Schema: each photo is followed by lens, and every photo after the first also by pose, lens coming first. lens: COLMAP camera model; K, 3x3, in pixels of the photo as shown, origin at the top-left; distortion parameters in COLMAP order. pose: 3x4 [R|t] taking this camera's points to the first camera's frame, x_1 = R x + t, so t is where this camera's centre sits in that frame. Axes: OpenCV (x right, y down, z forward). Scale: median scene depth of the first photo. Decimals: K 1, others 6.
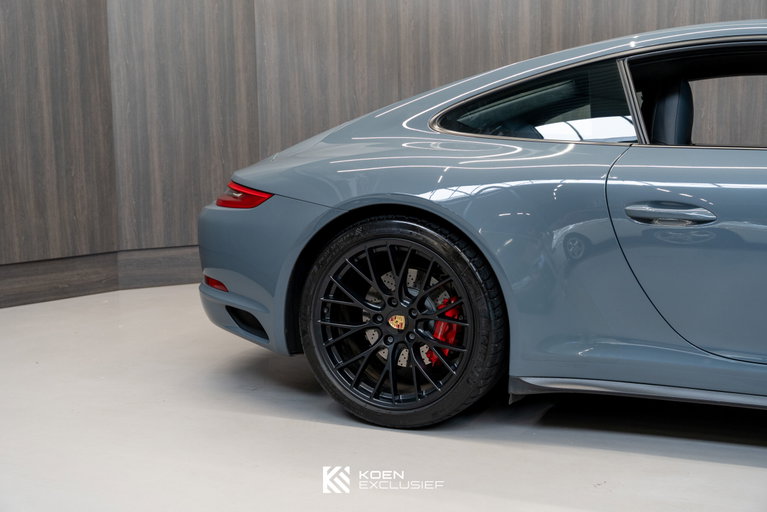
lens RADIAL K [[1005.0, 0, 382.0], [0, 1005.0, 240.5], [0, 0, 1]] dist [0.127875, 0.000000]
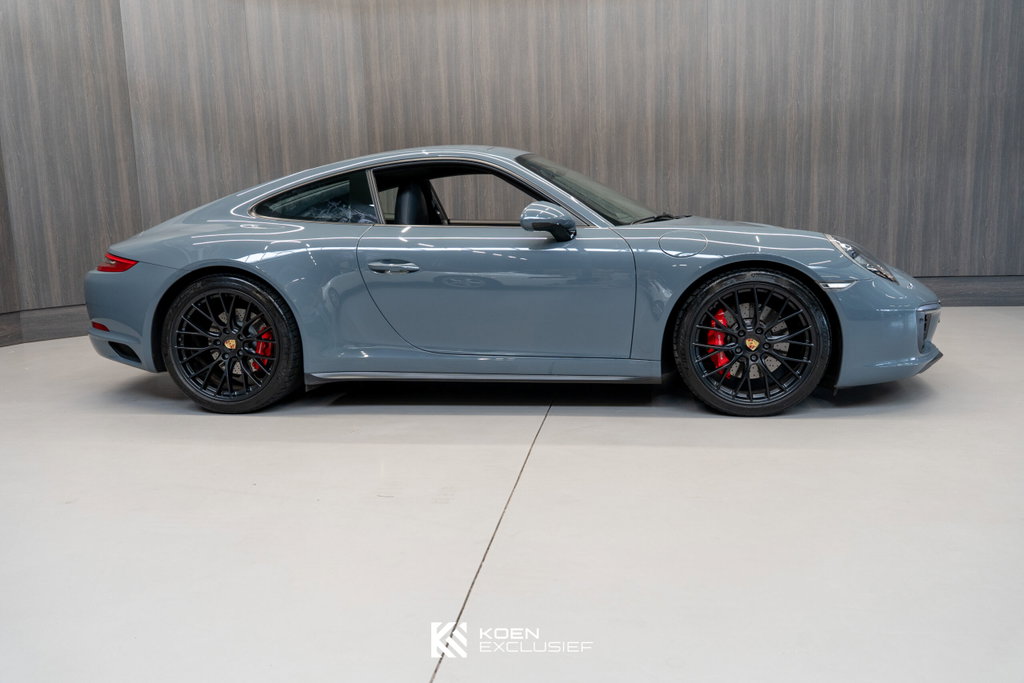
lens RADIAL K [[843.4, 0, 503.1], [0, 843.4, 330.9], [0, 0, 1]] dist [0.008516, 0.010896]
pose [[0.964236, -0.051784, 0.259938, 0.071132], [0.039856, 0.997906, 0.050952, 0.011418], [-0.262032, -0.038769, 0.964280, -0.287486]]
